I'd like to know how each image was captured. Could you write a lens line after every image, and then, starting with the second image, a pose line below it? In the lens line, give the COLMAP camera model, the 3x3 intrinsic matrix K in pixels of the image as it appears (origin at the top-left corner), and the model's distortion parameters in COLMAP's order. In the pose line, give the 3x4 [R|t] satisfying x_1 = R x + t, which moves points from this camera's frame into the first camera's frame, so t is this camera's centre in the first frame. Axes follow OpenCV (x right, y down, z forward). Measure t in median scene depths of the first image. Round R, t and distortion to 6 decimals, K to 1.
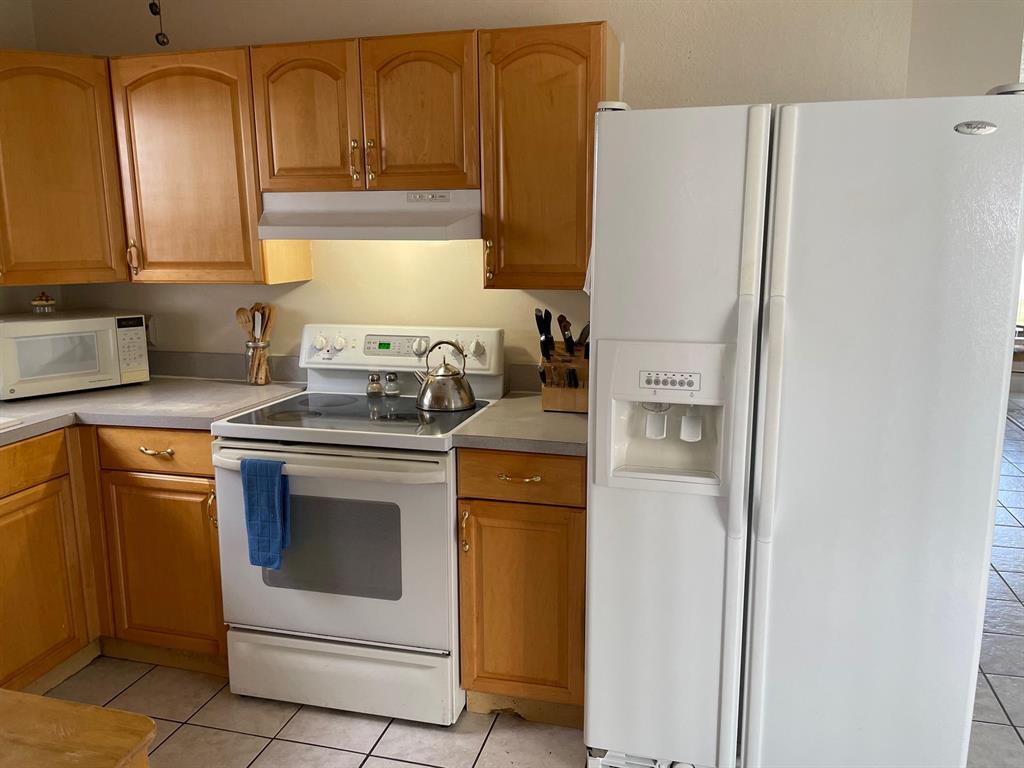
lens RADIAL K [[779.0, 0, 512.0], [0, 779.0, 384.0], [0, 0, 1]] dist [0.101769, -0.191429]
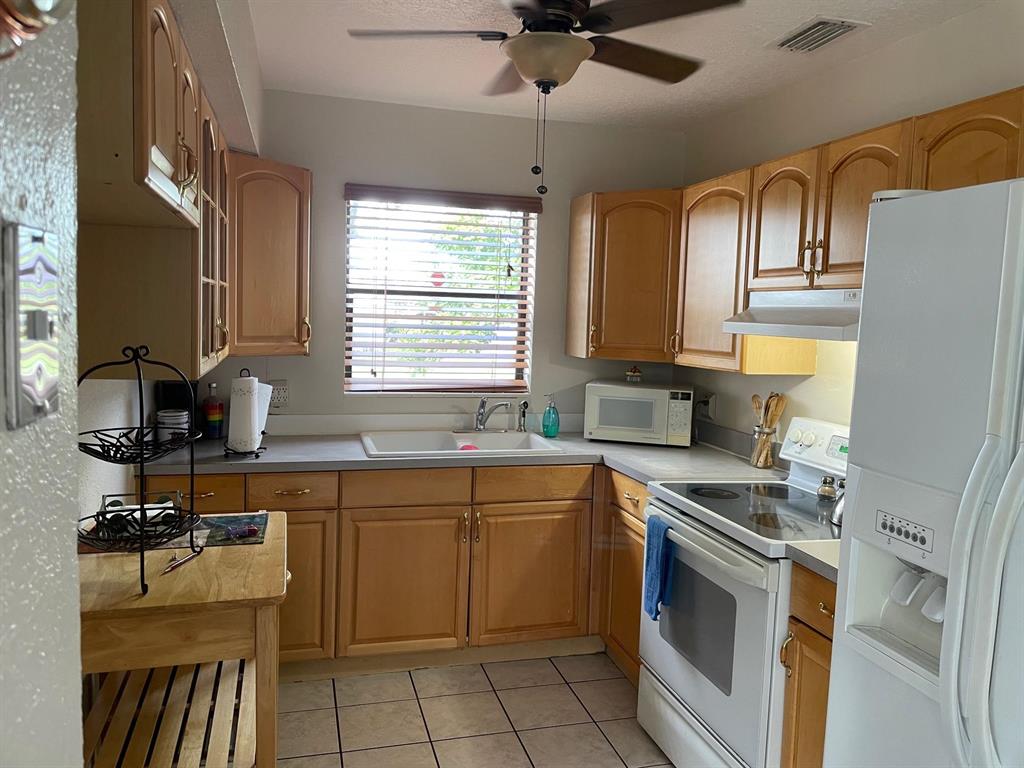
lens RADIAL K [[779.0, 0, 512.0], [0, 779.0, 384.0], [0, 0, 1]] dist [0.101769, -0.191429]
pose [[0.489273, 0.099081, -0.866484, 0.499136], [-0.197254, 0.980352, 0.000719, -0.052106], [0.849531, 0.170566, 0.499204, 0.190917]]
